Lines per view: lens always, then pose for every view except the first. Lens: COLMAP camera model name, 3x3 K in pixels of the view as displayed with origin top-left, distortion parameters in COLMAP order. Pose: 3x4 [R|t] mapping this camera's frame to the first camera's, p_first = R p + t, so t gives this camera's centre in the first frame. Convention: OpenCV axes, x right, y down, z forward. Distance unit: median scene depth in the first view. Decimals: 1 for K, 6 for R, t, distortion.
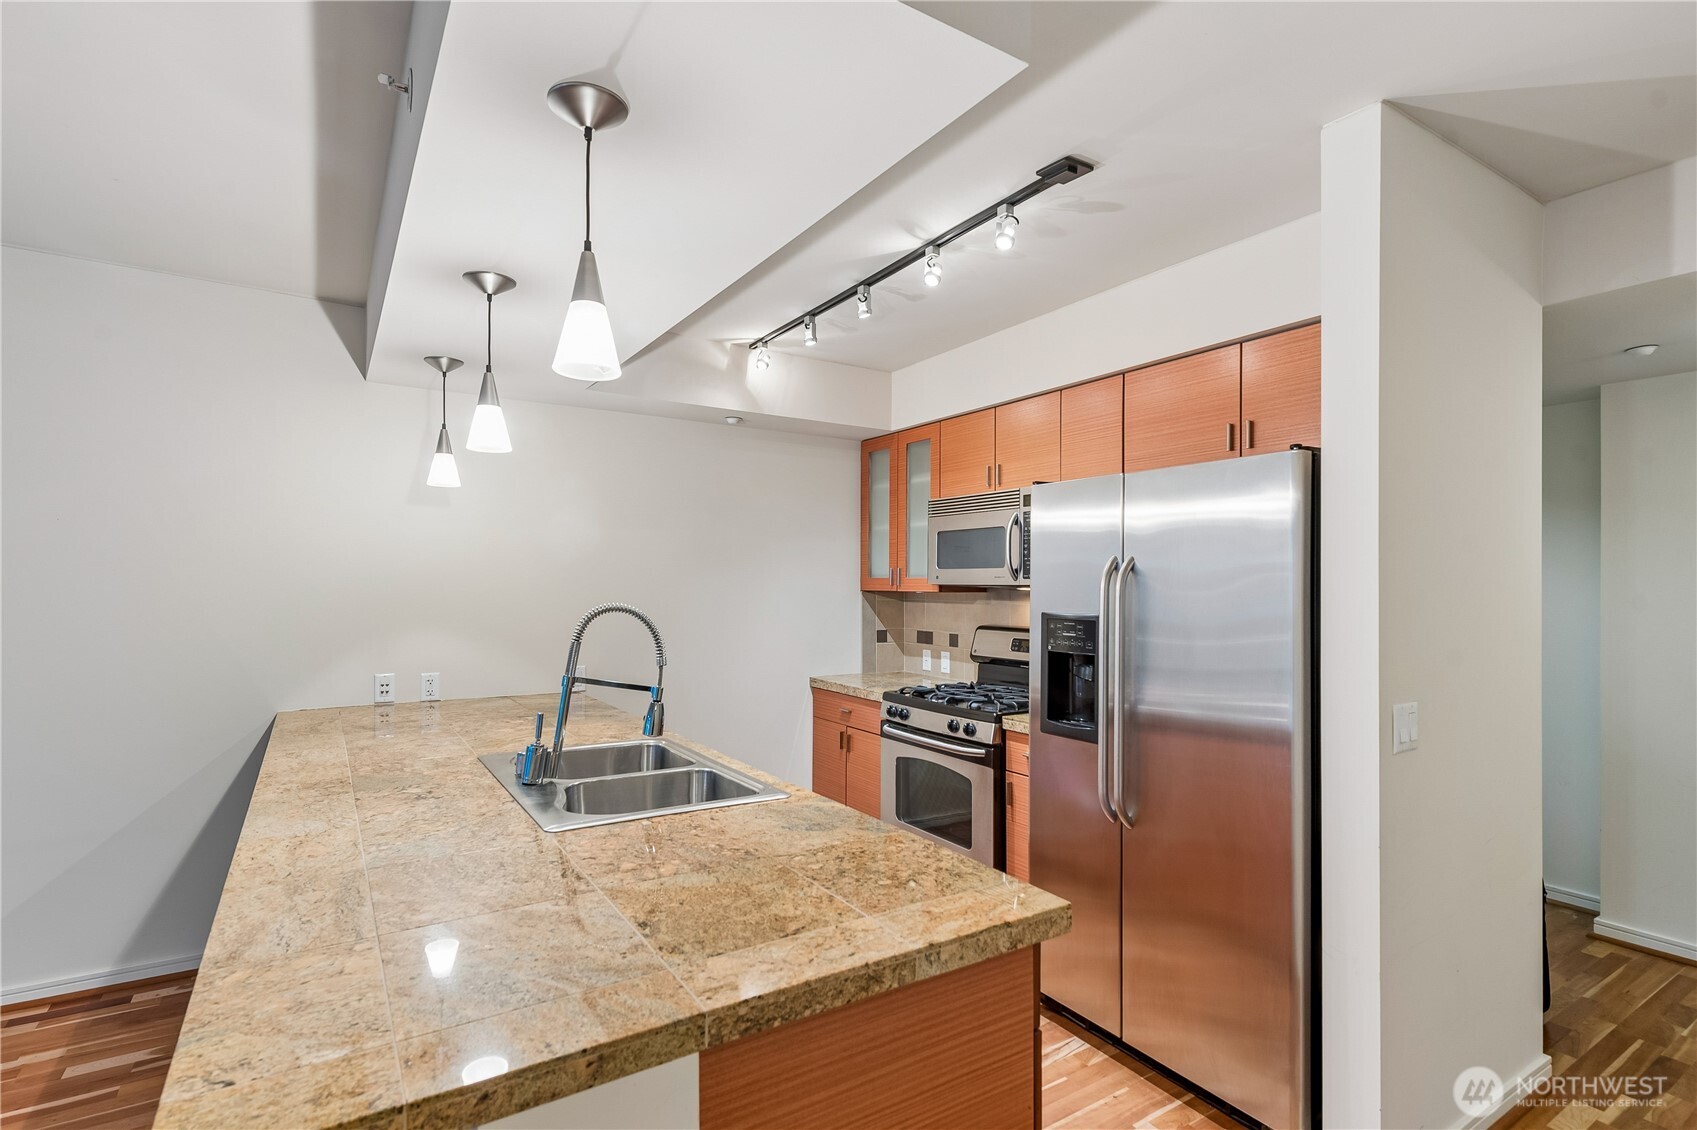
lens RADIAL K [[816.5, 0, 855.0], [0, 816.5, 589.0], [0, 0, 1]] dist [0.015470, -0.004656]
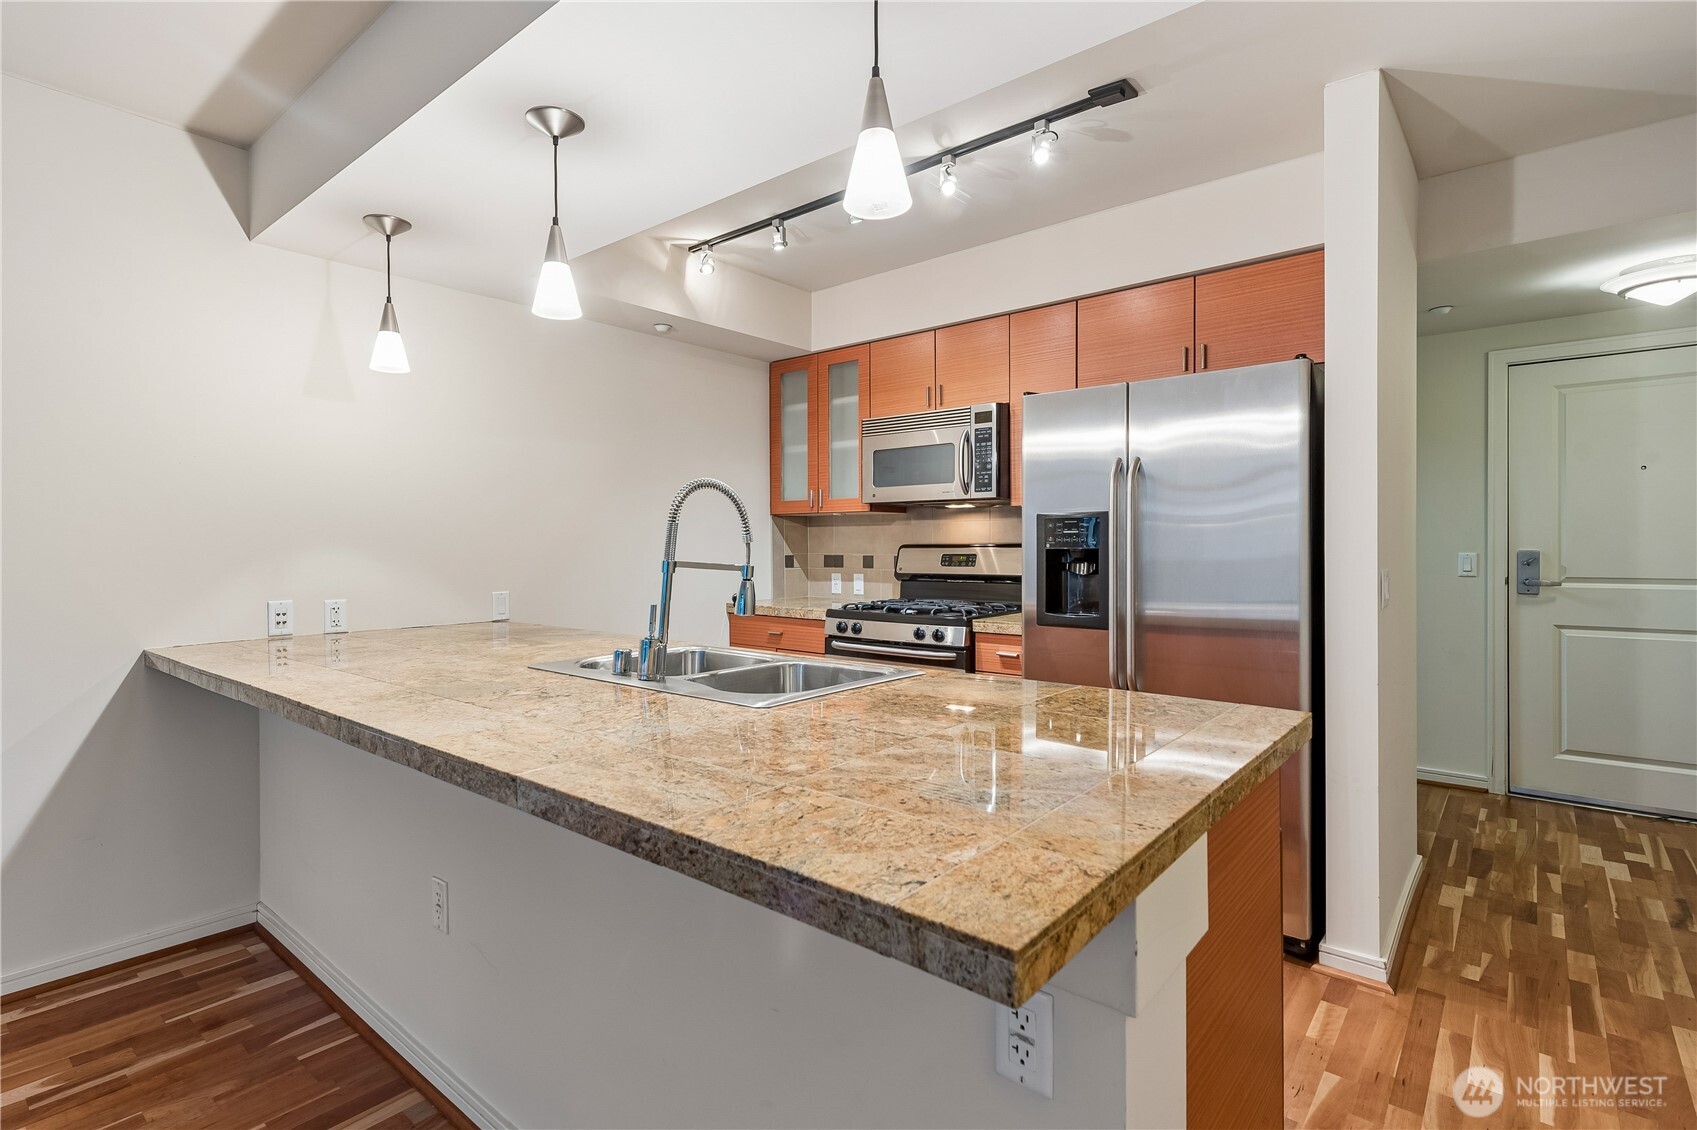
lens RADIAL K [[816.5, 0, 848.8], [0, 816.5, 557.7], [0, 0, 1]] dist [0.015470, -0.004656]
pose [[0.954430, -0.016872, 0.297957, -0.273916], [0.013225, 0.999811, 0.014250, 0.056462], [-0.298141, -0.009660, 0.954473, 0.041058]]
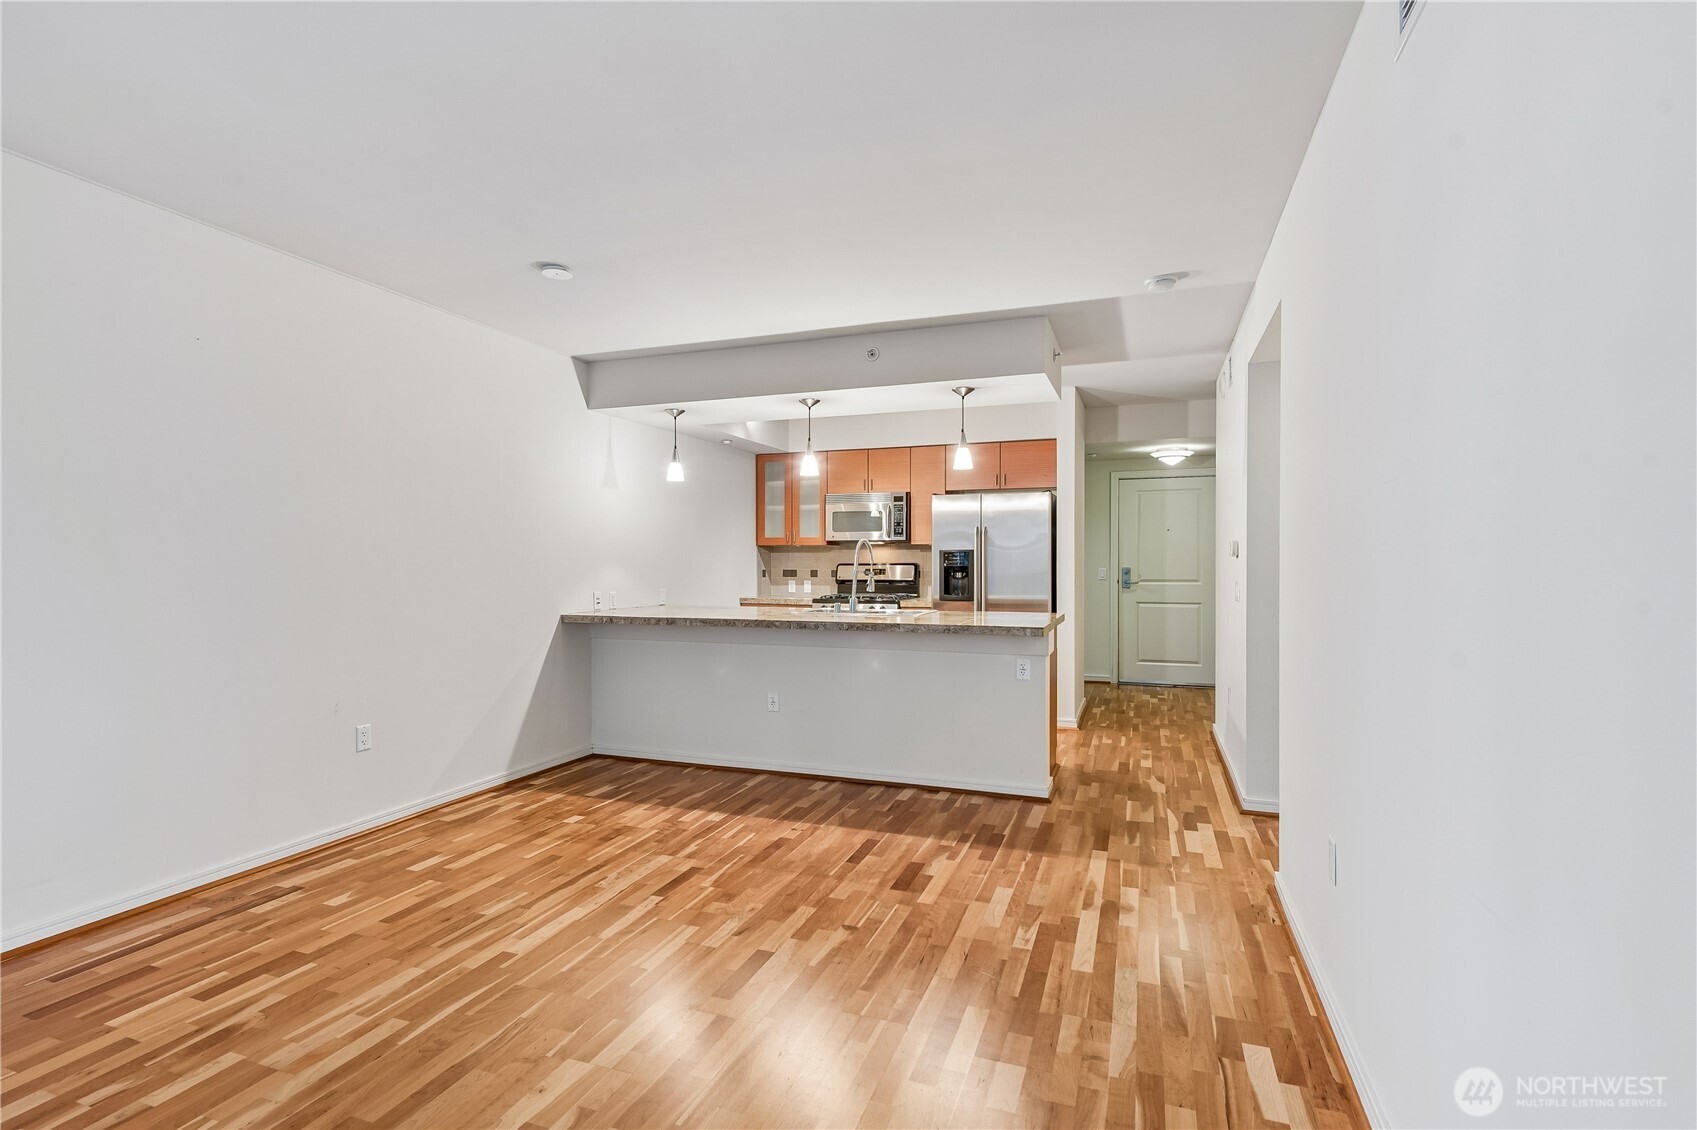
lens RADIAL K [[816.5, 0, 848.8], [0, 816.5, 582.4], [0, 0, 1]] dist [0.015470, -0.004656]
pose [[0.798883, -0.024233, 0.600998, -1.163483], [0.009349, 0.999568, 0.027877, 0.044312], [-0.601413, -0.016652, 0.798765, -0.602001]]
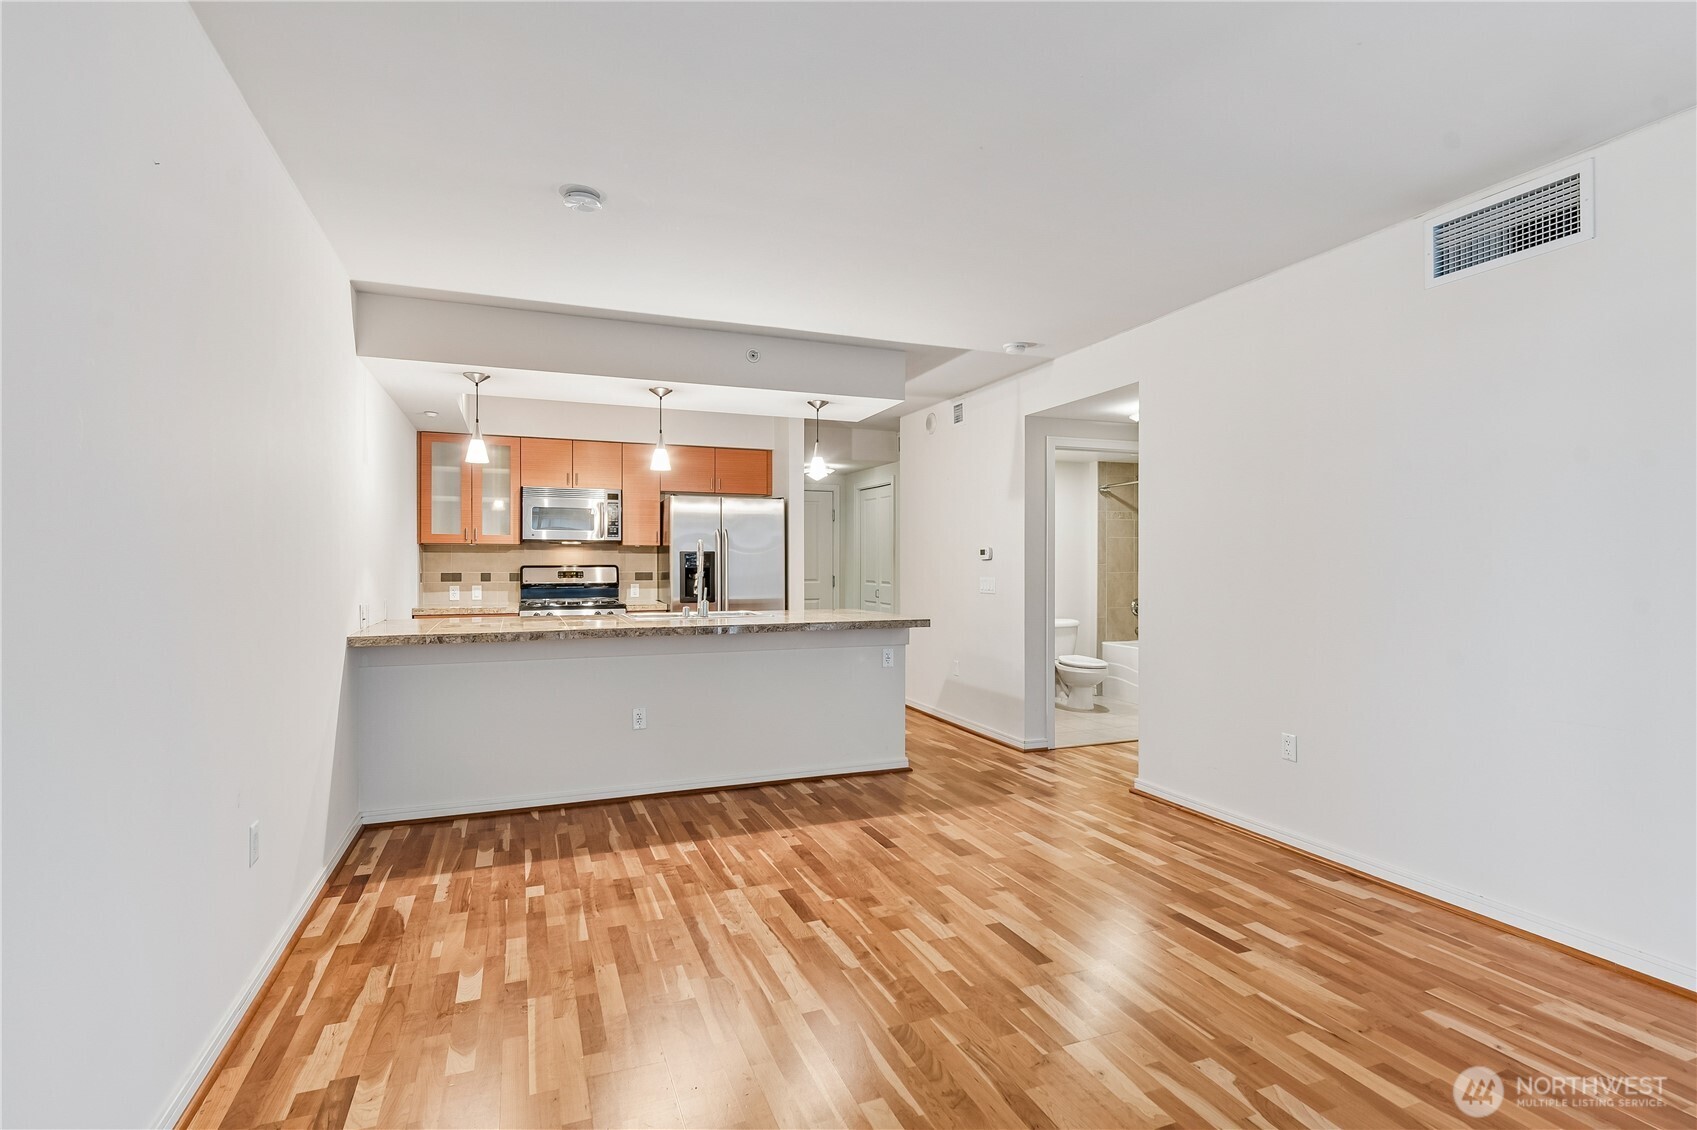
lens RADIAL K [[816.5, 0, 843.7], [0, 816.5, 571.6], [0, 0, 1]] dist [0.015470, -0.004656]
pose [[0.191435, -0.019299, 0.981316, -1.634865], [0.006467, 0.999810, 0.018401, 0.038359], [-0.981484, 0.002824, 0.191523, 0.081977]]
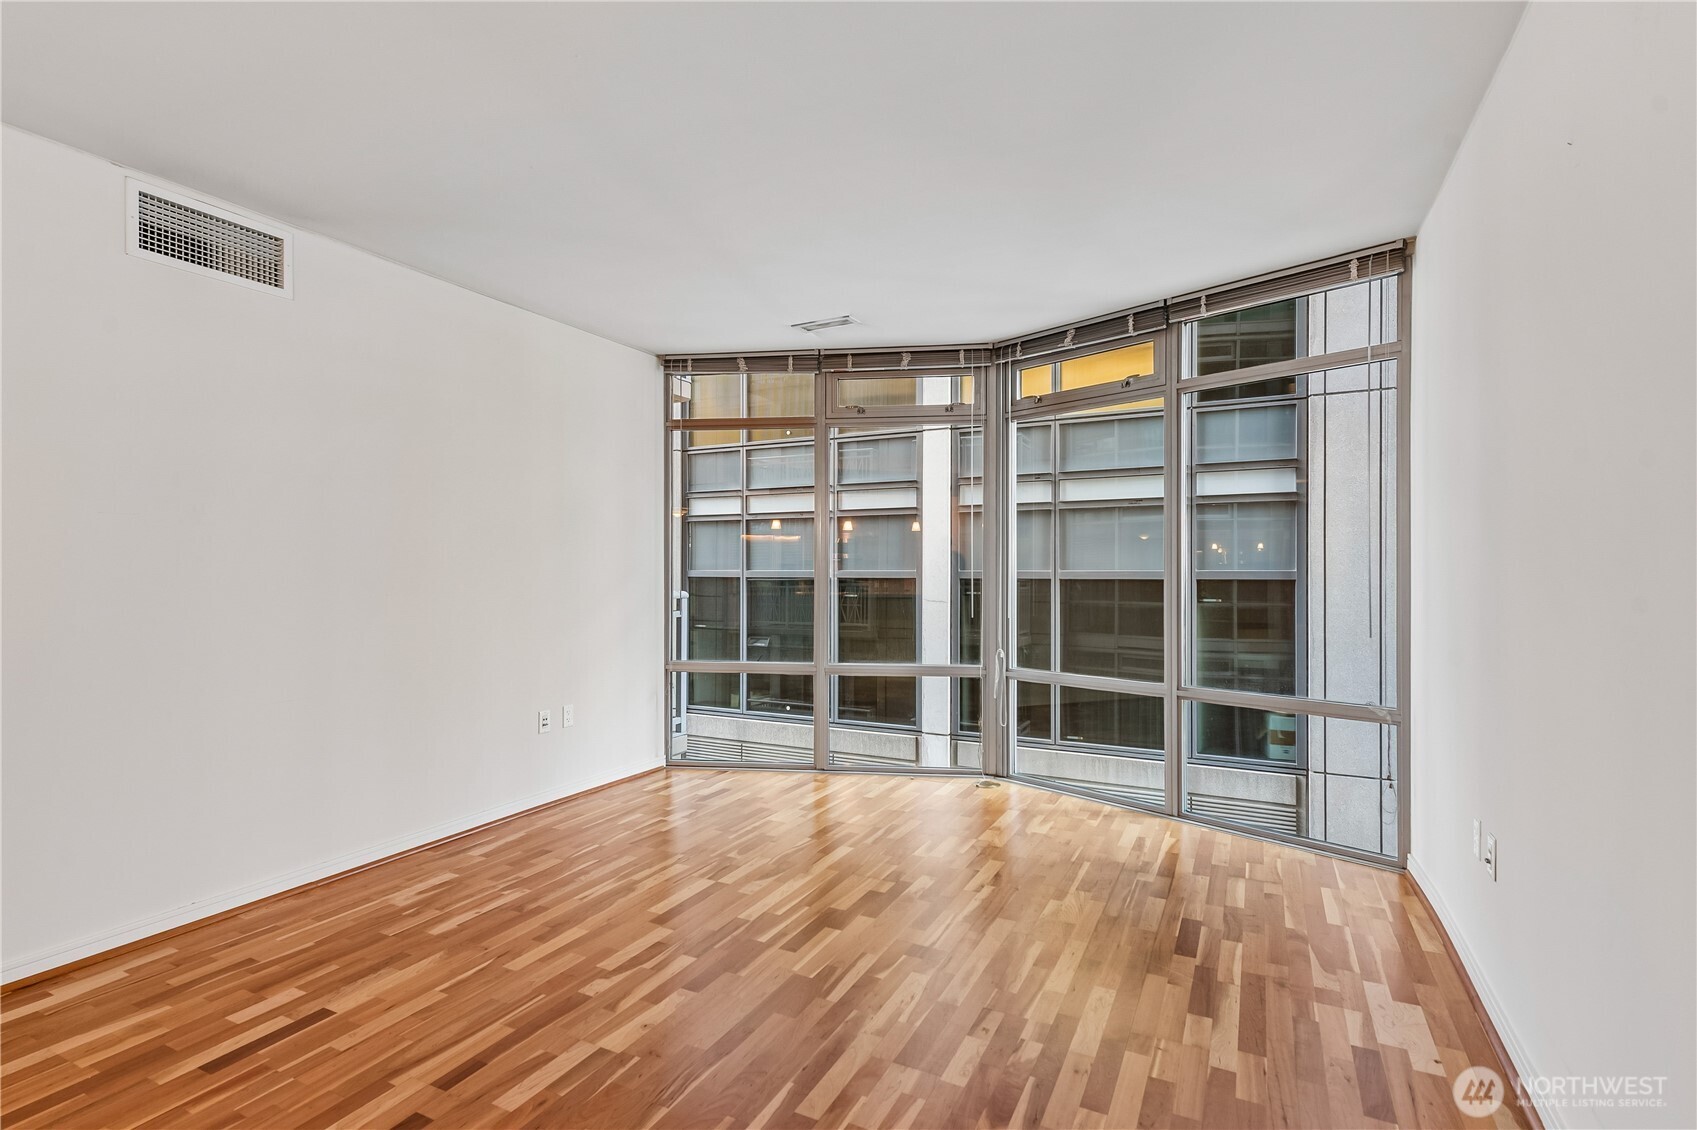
lens RADIAL K [[816.5, 0, 846.2], [0, 816.5, 564.1], [0, 0, 1]] dist [0.015470, -0.004656]
pose [[-0.866854, -0.009406, -0.498474, -0.790052], [-0.007112, 0.999954, -0.006501, 0.049409], [0.498512, -0.002090, -0.866880, 0.691829]]
